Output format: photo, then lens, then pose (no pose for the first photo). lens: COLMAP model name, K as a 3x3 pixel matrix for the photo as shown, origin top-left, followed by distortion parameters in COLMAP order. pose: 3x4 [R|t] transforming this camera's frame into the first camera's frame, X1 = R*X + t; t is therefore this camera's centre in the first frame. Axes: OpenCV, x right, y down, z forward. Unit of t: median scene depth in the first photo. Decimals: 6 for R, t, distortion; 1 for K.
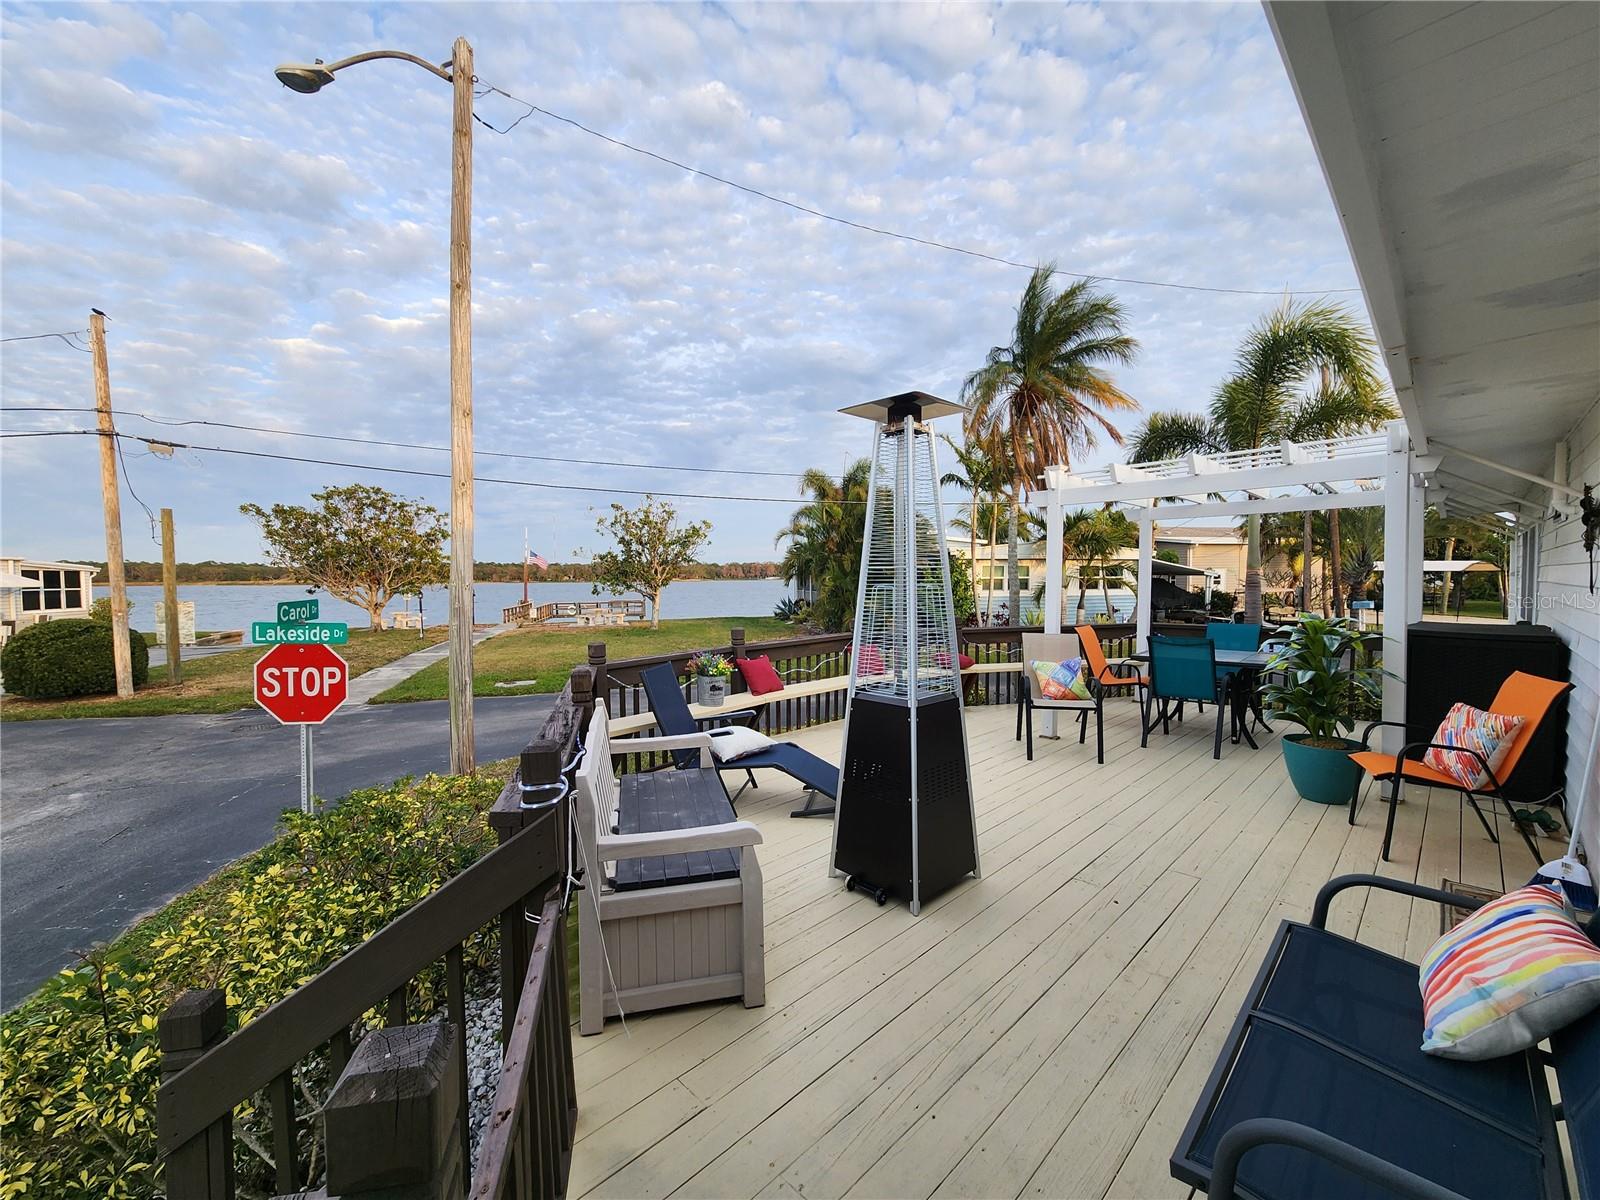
lens RADIAL K [[654.3, 0, 793.2], [0, 654.3, 606.4], [0, 0, 1]] dist [-0.003190, -0.000461]
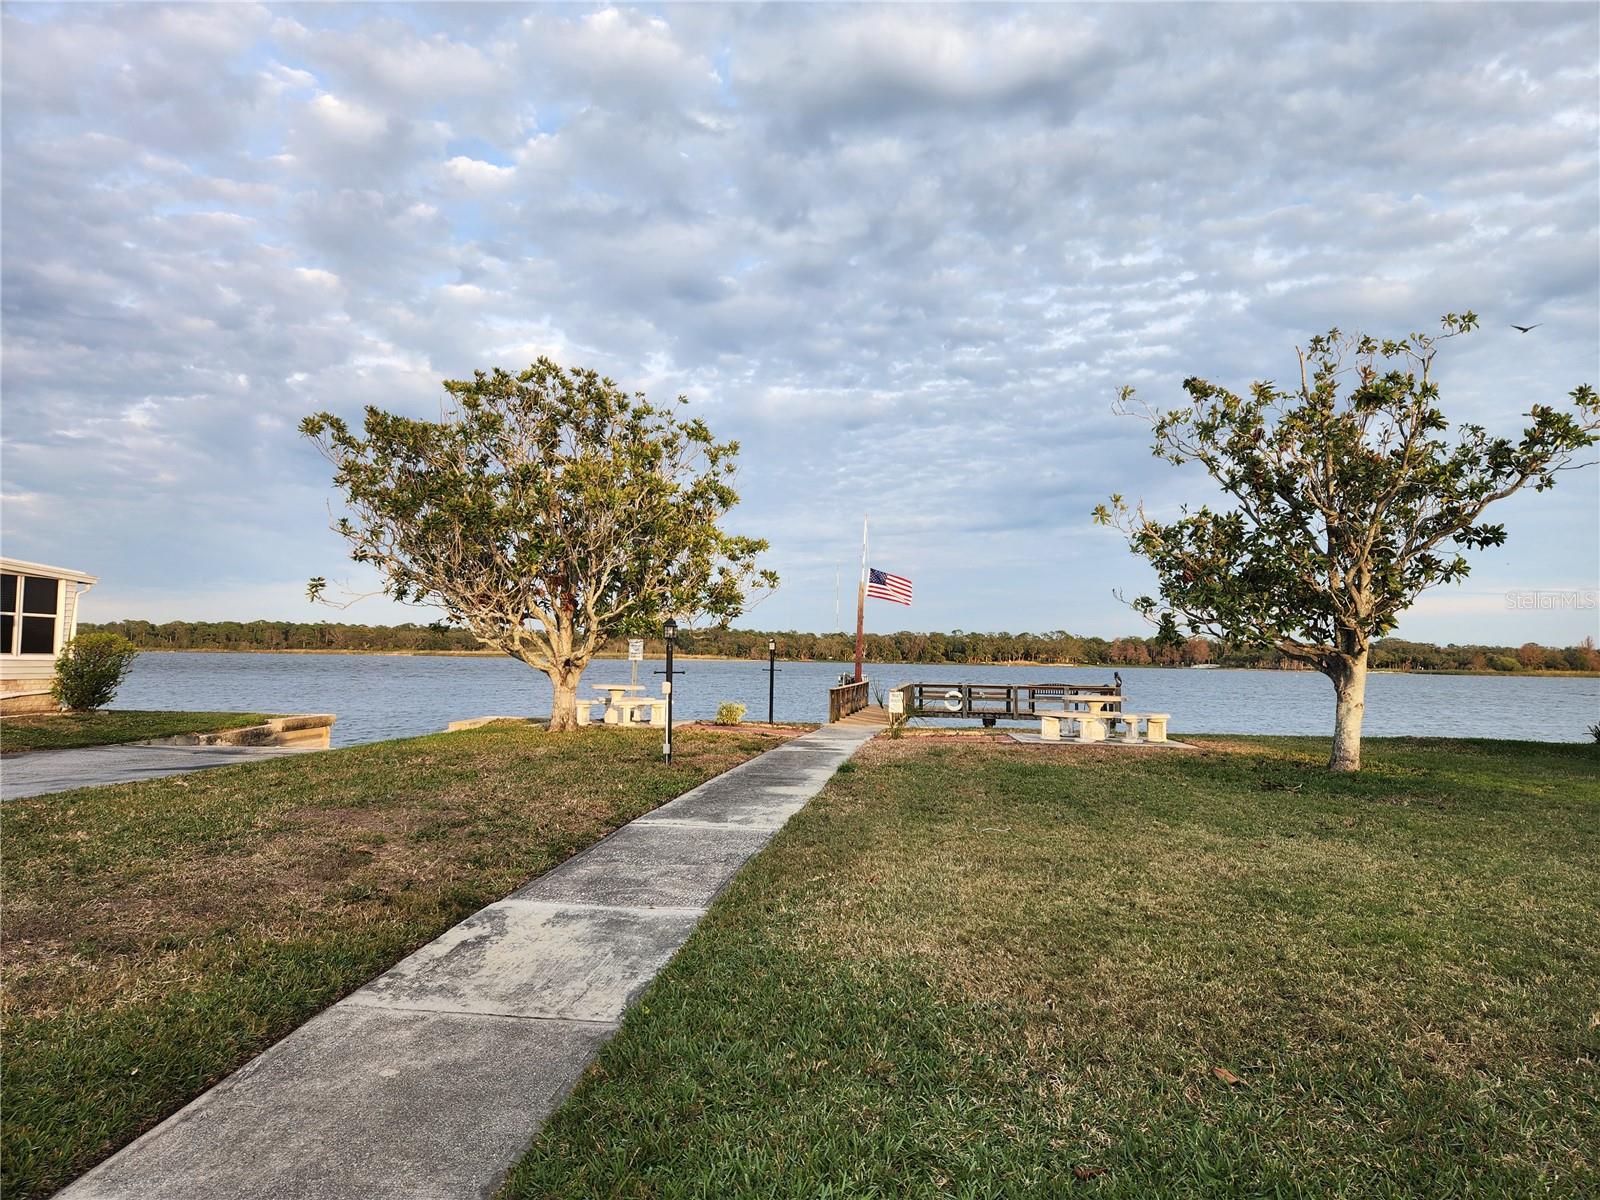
lens RADIAL K [[1053.7, 0, 809.4], [0, 1053.7, 596.2], [0, 0, 1]] dist [0.050083, -0.000724]
pose [[0.931404, 0.002837, -0.363975, -0.263945], [-0.041456, 0.994290, -0.098335, 0.014601], [0.361618, 0.106678, 0.926203, 0.448714]]
